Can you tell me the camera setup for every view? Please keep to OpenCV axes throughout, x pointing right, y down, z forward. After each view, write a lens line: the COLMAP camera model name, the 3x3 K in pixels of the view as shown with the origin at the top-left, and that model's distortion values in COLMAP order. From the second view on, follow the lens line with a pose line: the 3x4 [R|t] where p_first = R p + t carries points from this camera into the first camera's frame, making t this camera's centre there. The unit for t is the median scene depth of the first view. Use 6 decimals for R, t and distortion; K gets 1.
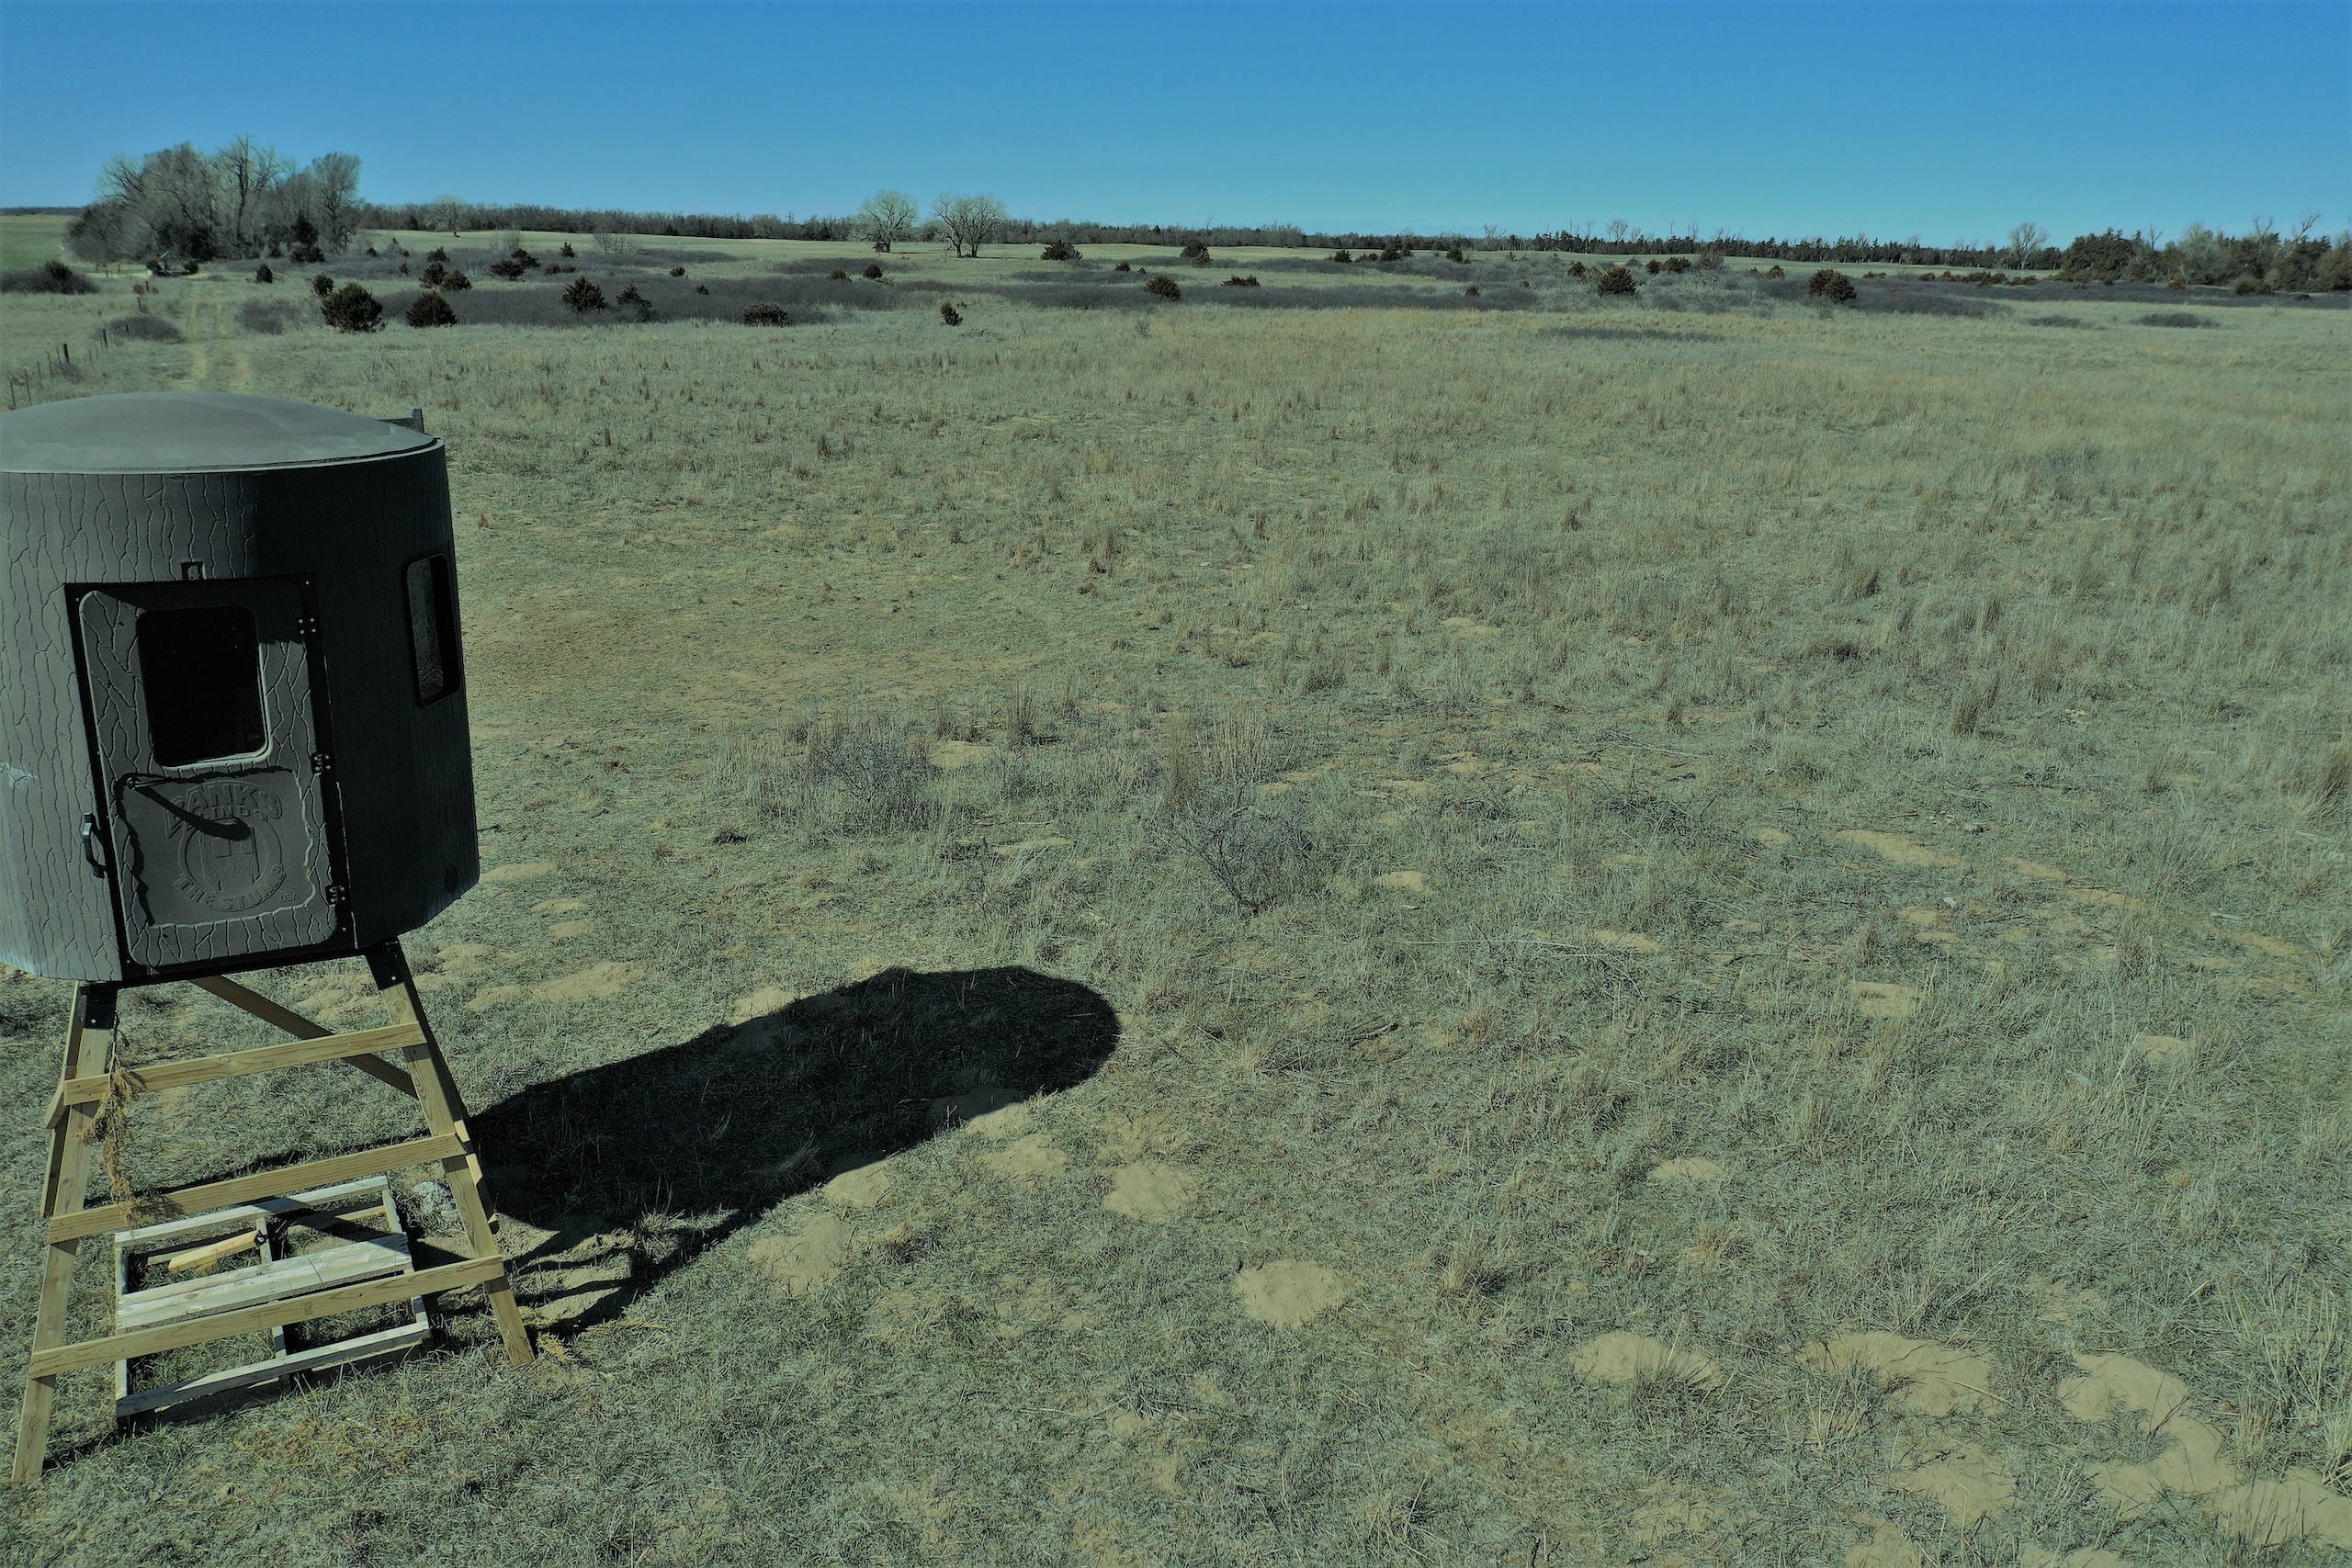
lens RADIAL K [[1860.1, 0, 1170.0], [0, 1860.1, 752.3], [0, 0, 1]] dist [-0.011830, -0.007806]
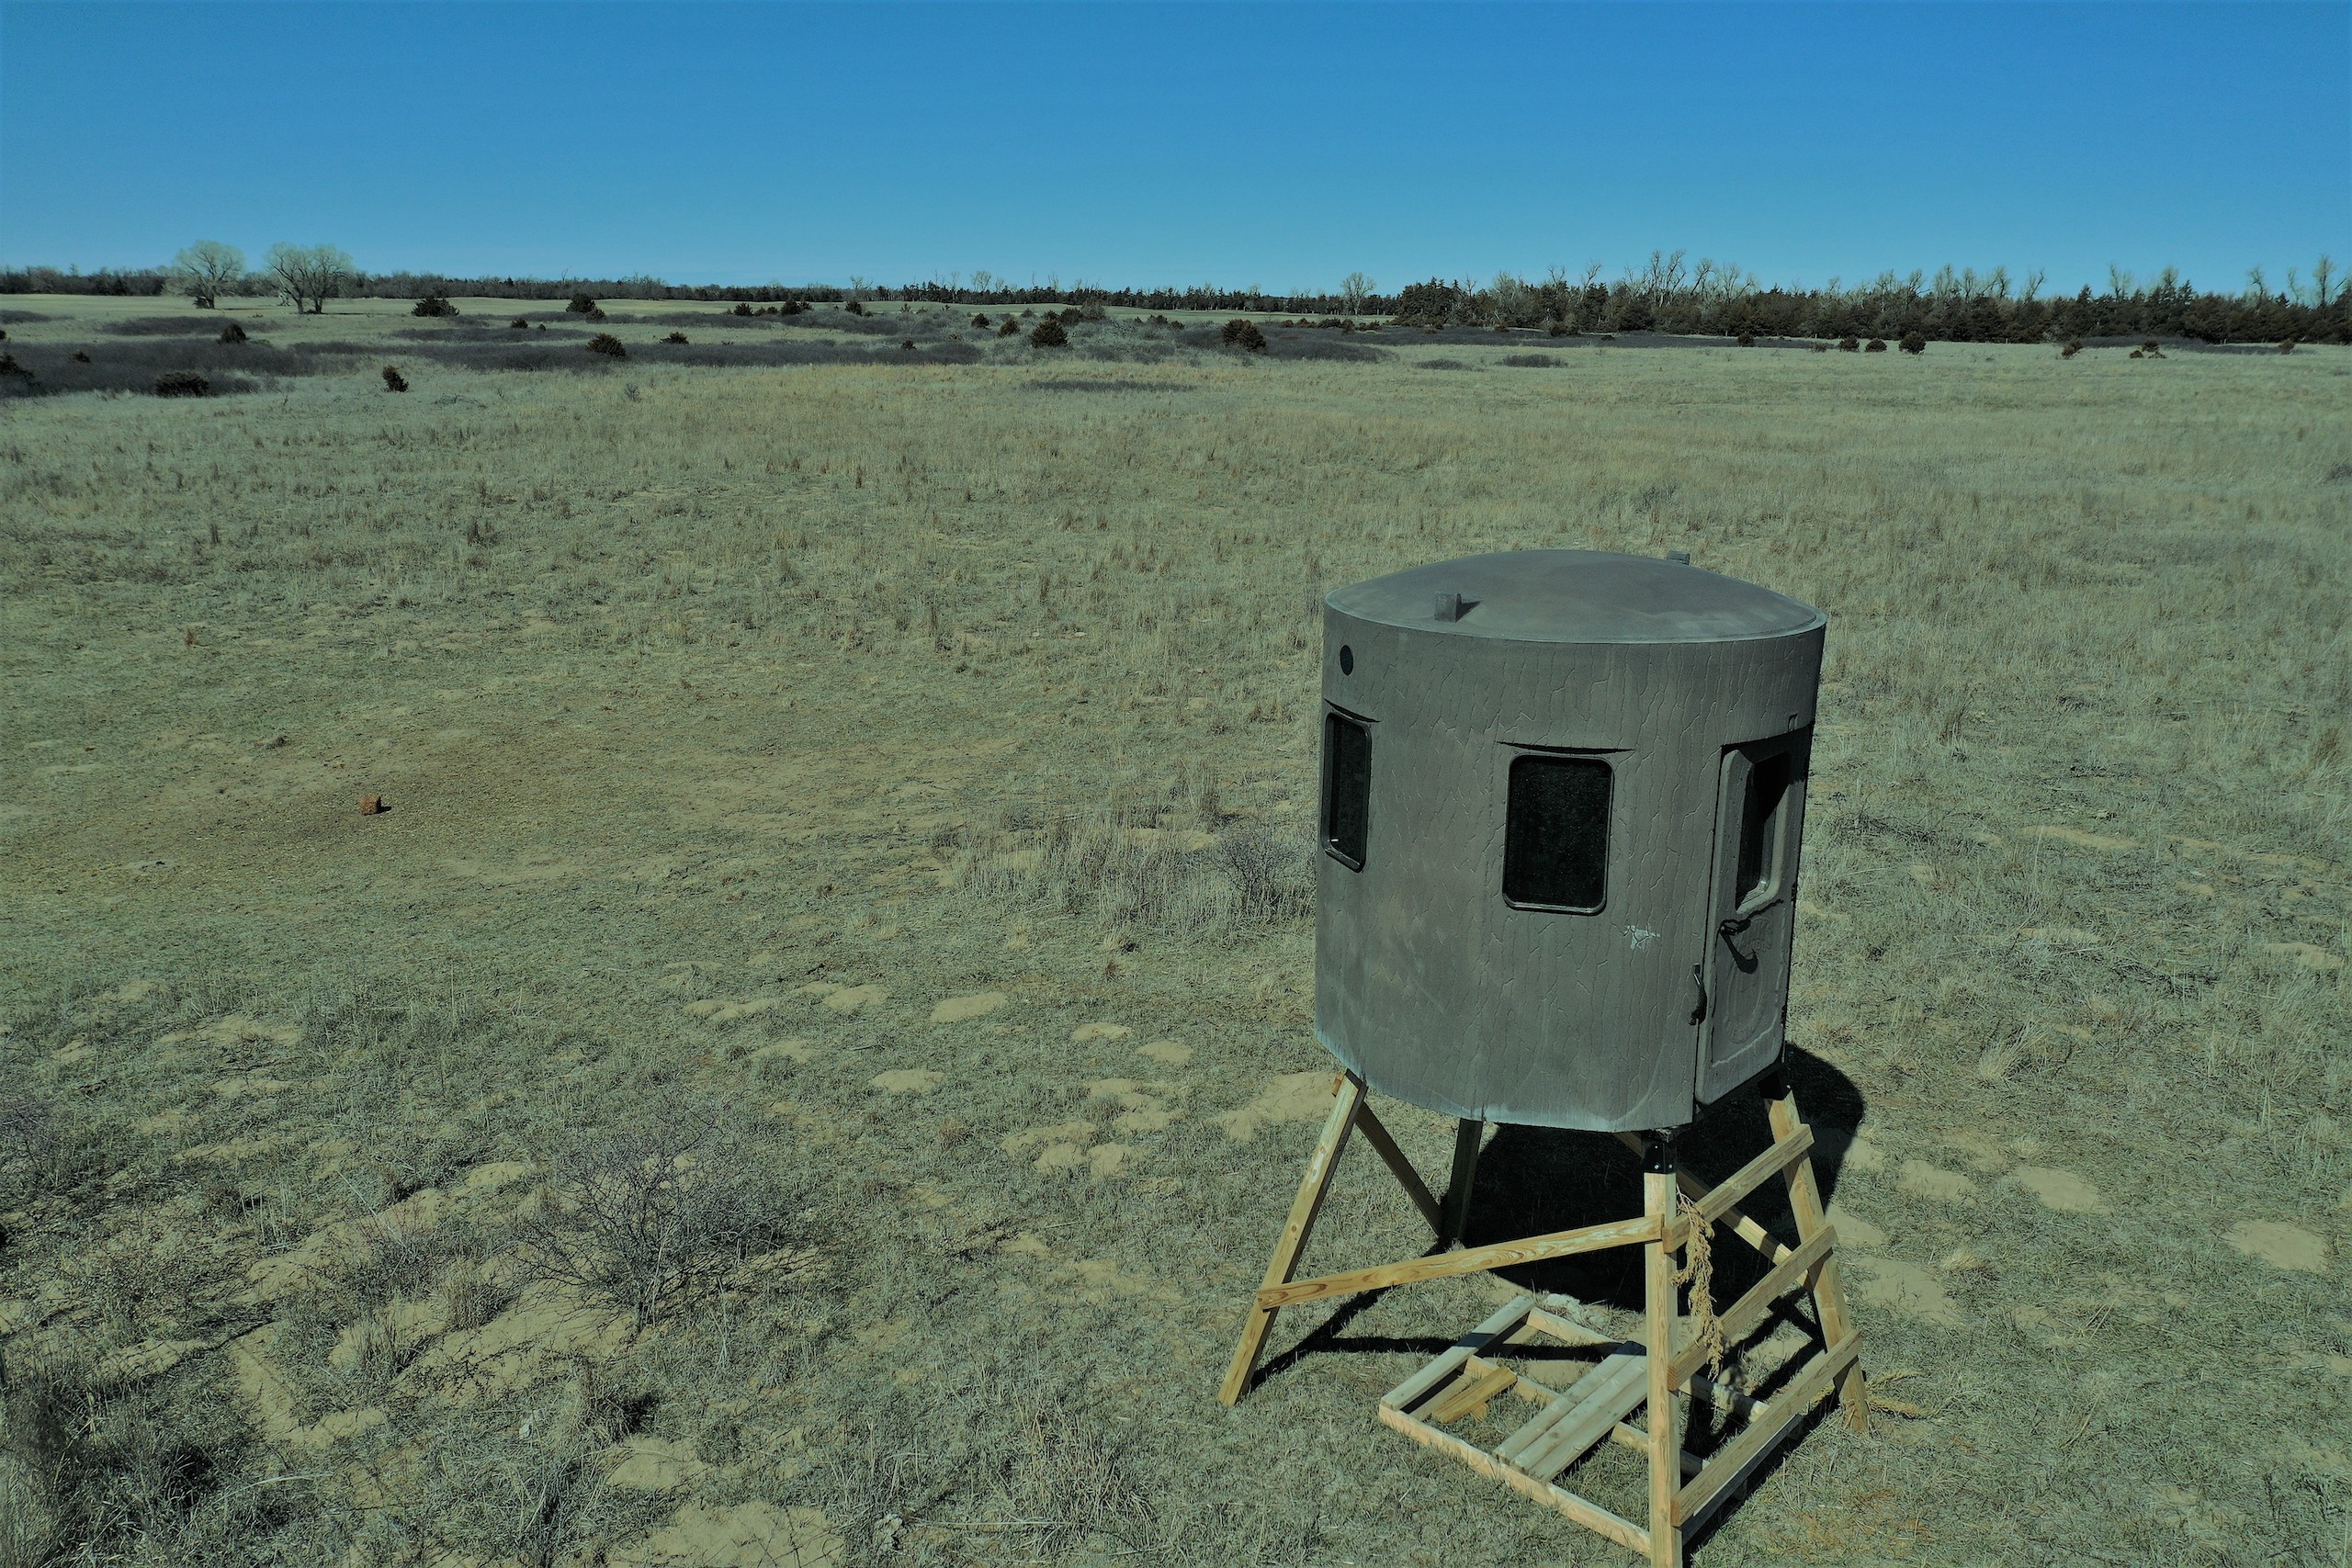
lens RADIAL K [[1853.4, 0, 1176.0], [0, 1853.4, 784.0], [0, 0, 1]] dist [-0.000060, -0.009885]
pose [[0.940544, -0.090876, 0.327291, -0.036034], [0.093521, 0.995588, 0.007681, -0.003066], [-0.326545, 0.023384, 0.944892, 0.003591]]
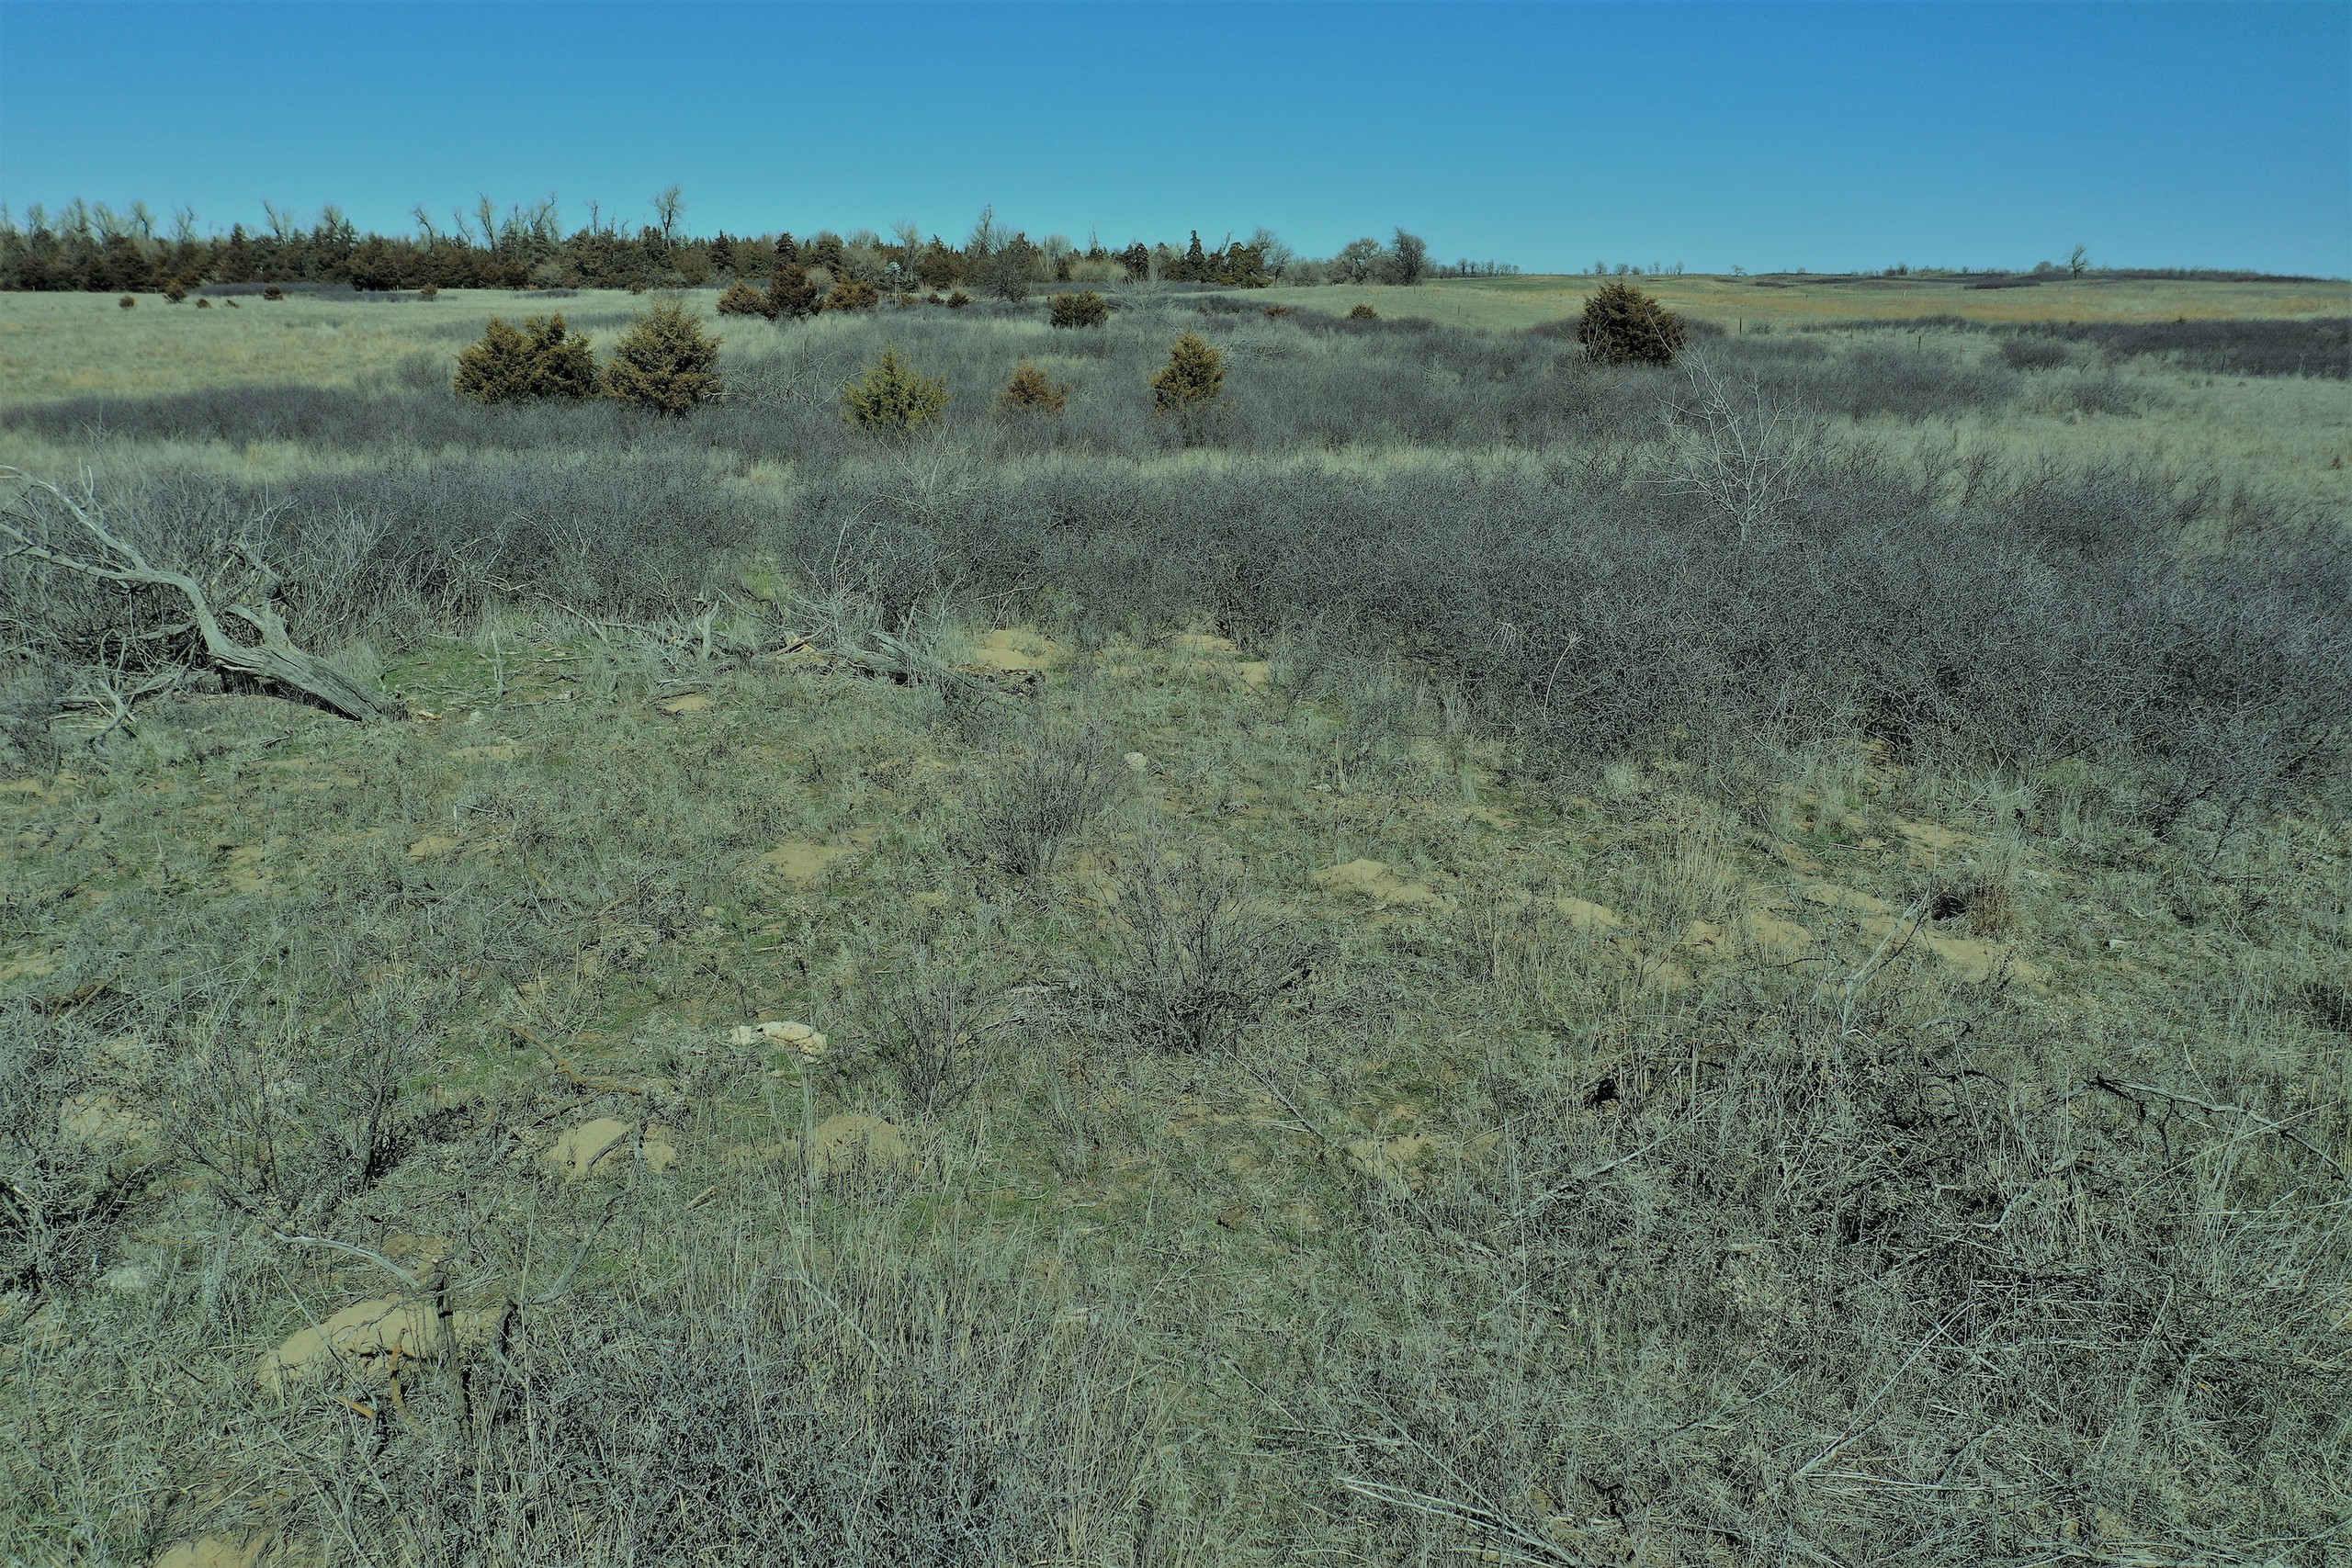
lens RADIAL K [[1860.1, 0, 1170.0], [0, 1860.1, 752.3], [0, 0, 1]] dist [-0.011830, -0.007806]
pose [[0.407377, -0.238591, 0.881543, 0.109450], [0.234317, 0.960265, 0.151615, -0.010504], [-0.882688, 0.144796, 0.447096, 0.045706]]
